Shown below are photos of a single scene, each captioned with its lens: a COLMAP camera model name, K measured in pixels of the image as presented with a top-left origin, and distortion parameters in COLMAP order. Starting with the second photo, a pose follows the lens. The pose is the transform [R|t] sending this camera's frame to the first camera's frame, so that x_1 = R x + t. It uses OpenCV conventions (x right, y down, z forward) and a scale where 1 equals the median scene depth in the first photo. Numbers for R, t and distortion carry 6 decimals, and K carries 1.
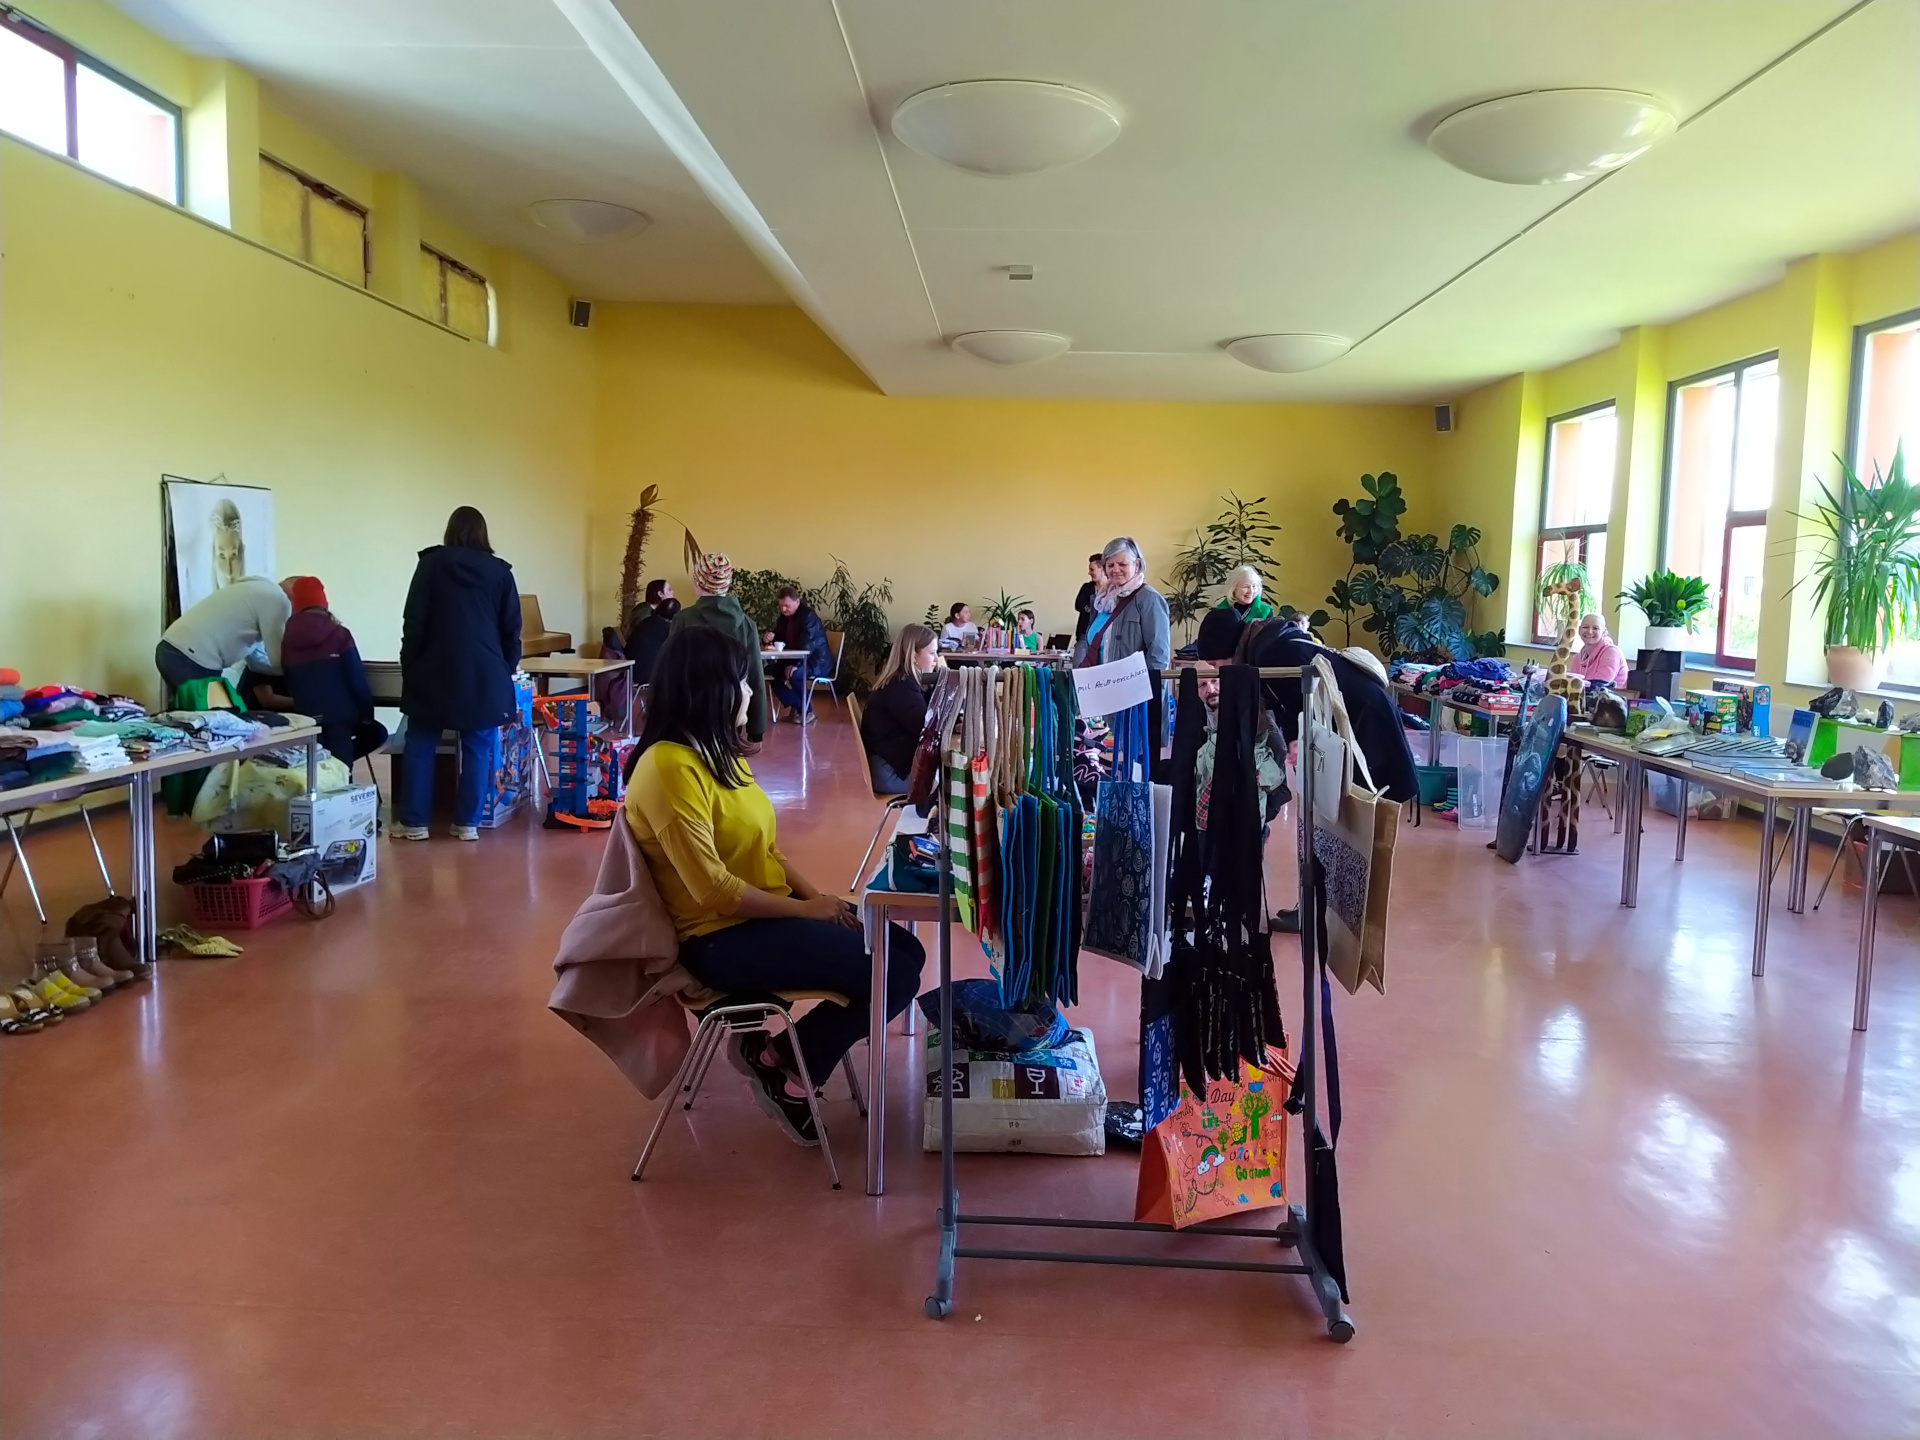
lens RADIAL K [[1411.3, 0, 954.4], [0, 1411.3, 736.4], [0, 0, 1]] dist [0.040532, -0.053275]
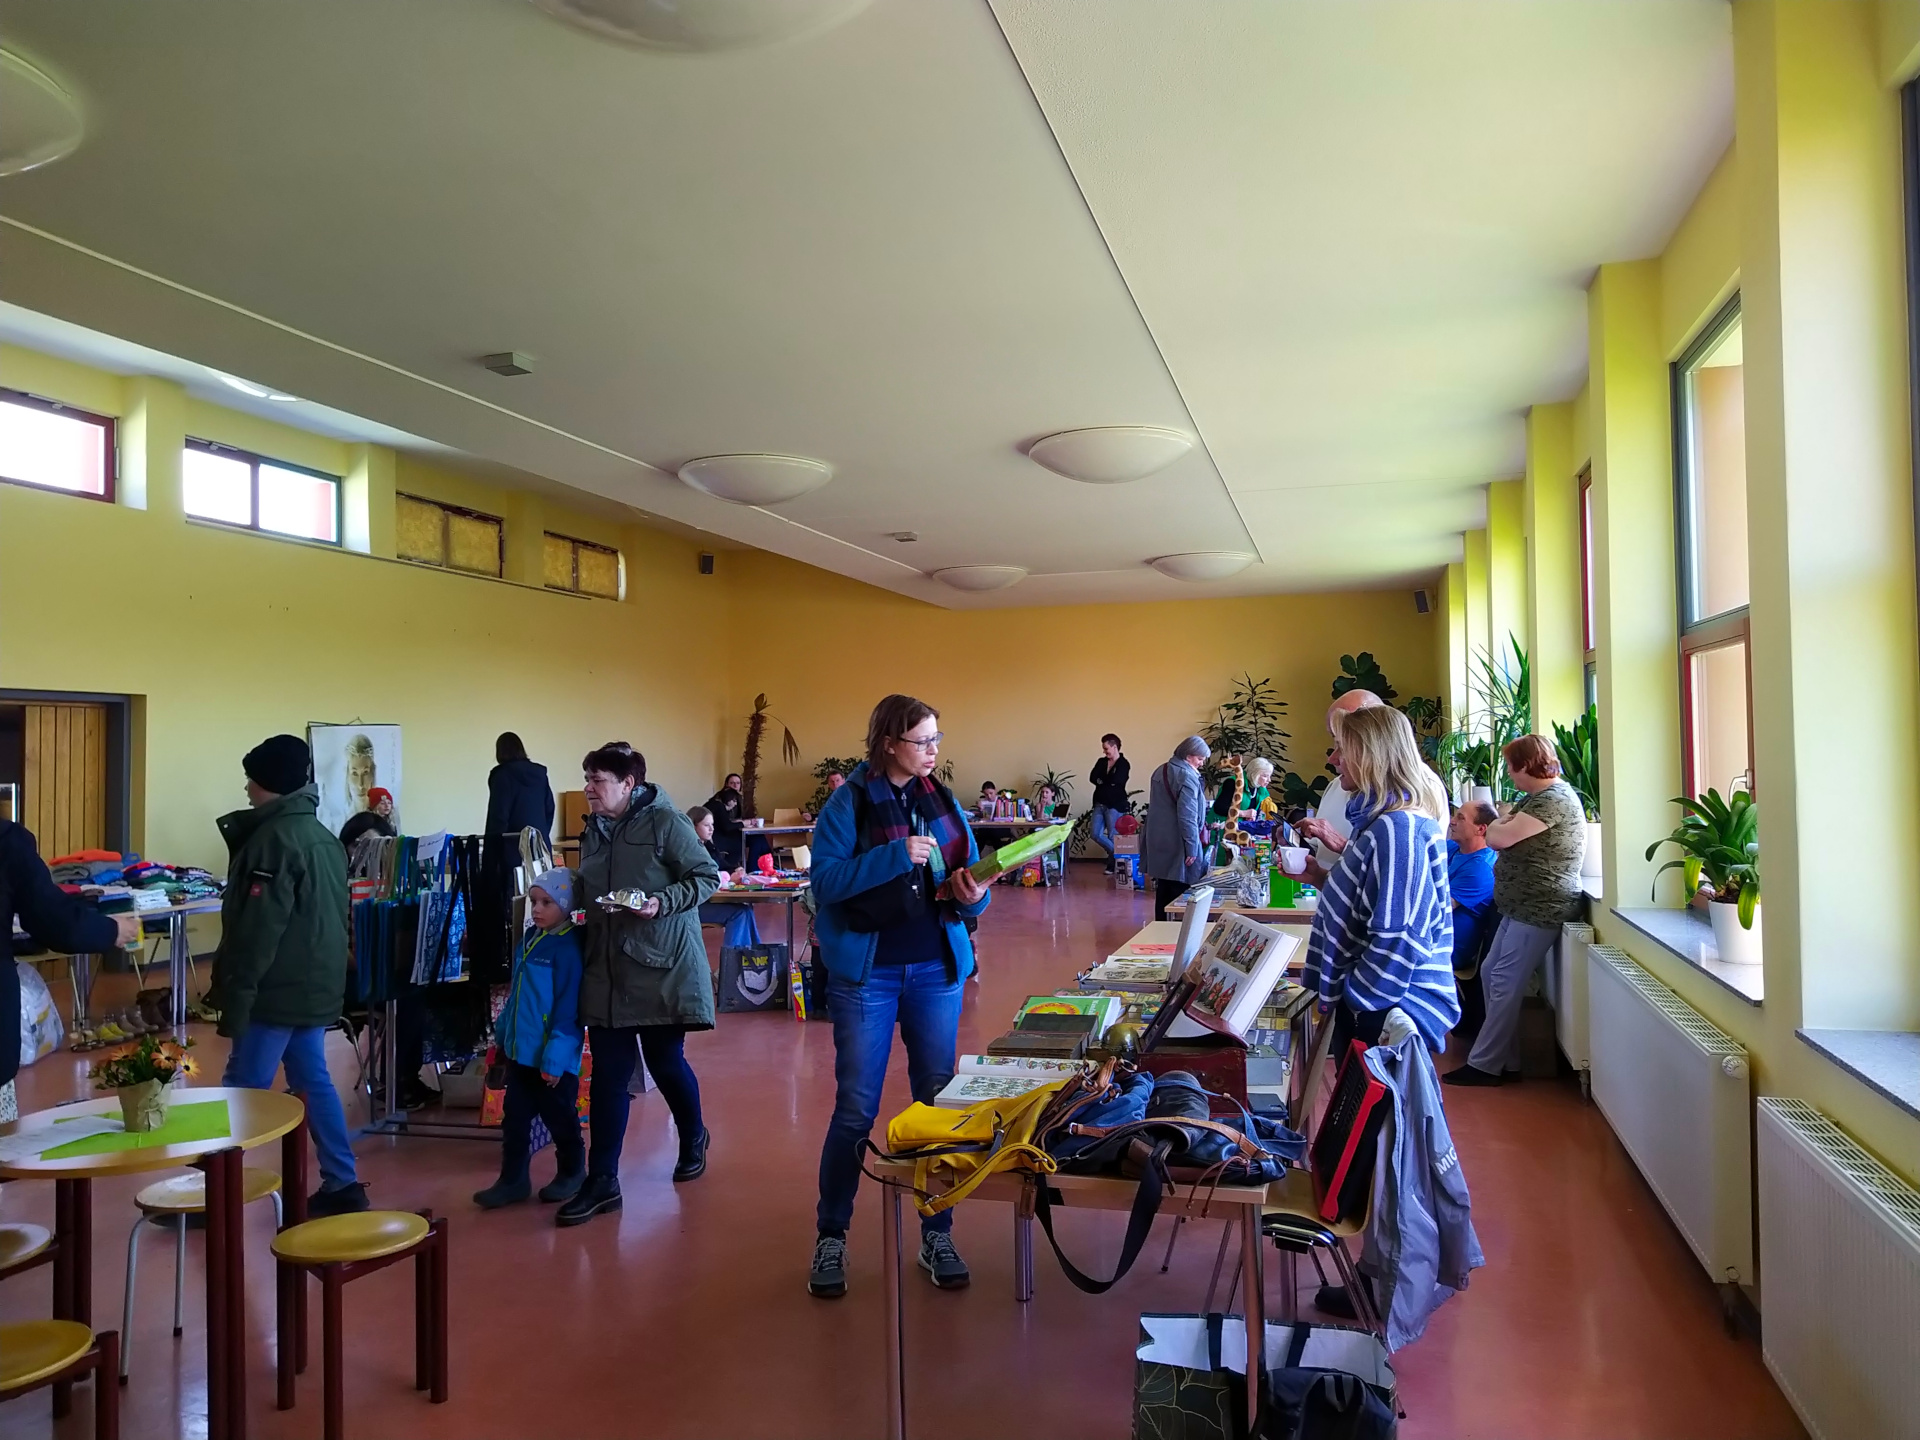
lens RADIAL K [[1411.3, 0, 940.2], [0, 1411.3, 694.6], [0, 0, 1]] dist [0.040532, -0.053275]
pose [[0.970815, -0.049820, -0.234598, 0.433084], [0.014023, 0.988304, -0.151852, 0.023505], [0.239419, 0.144130, 0.960159, -0.278013]]
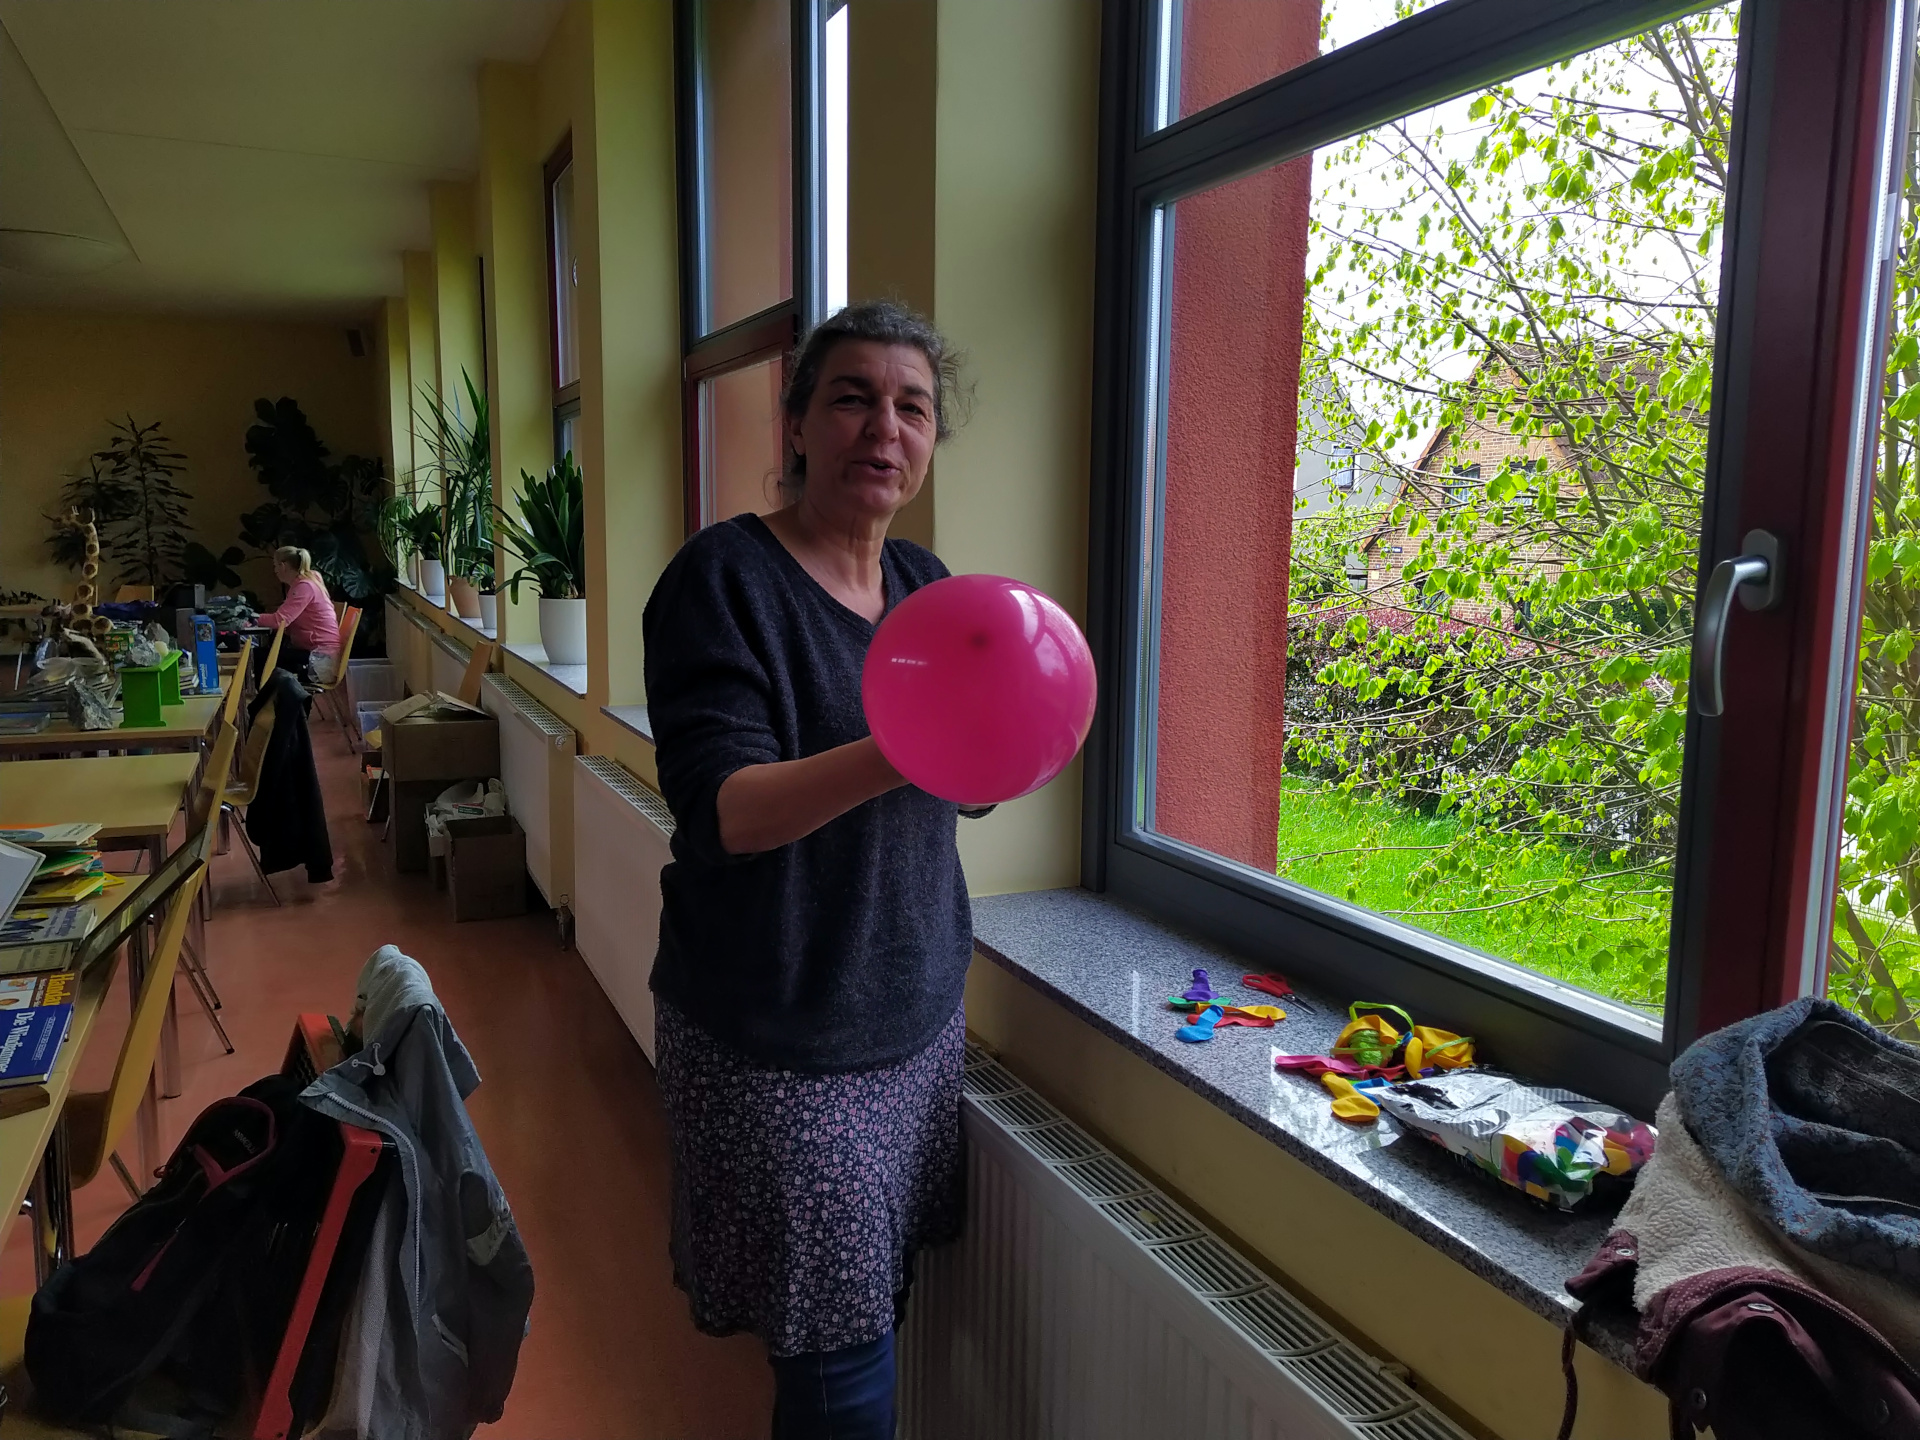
lens RADIAL K [[1411.3, 0, 962.6], [0, 1411.3, 750.8], [0, 0, 1]] dist [0.040532, -0.053275]
pose [[0.886489, -0.085830, 0.454721, 0.459162], [0.061457, 0.995781, 0.068145, 0.013869], [-0.458651, -0.032464, 0.888023, -0.059765]]
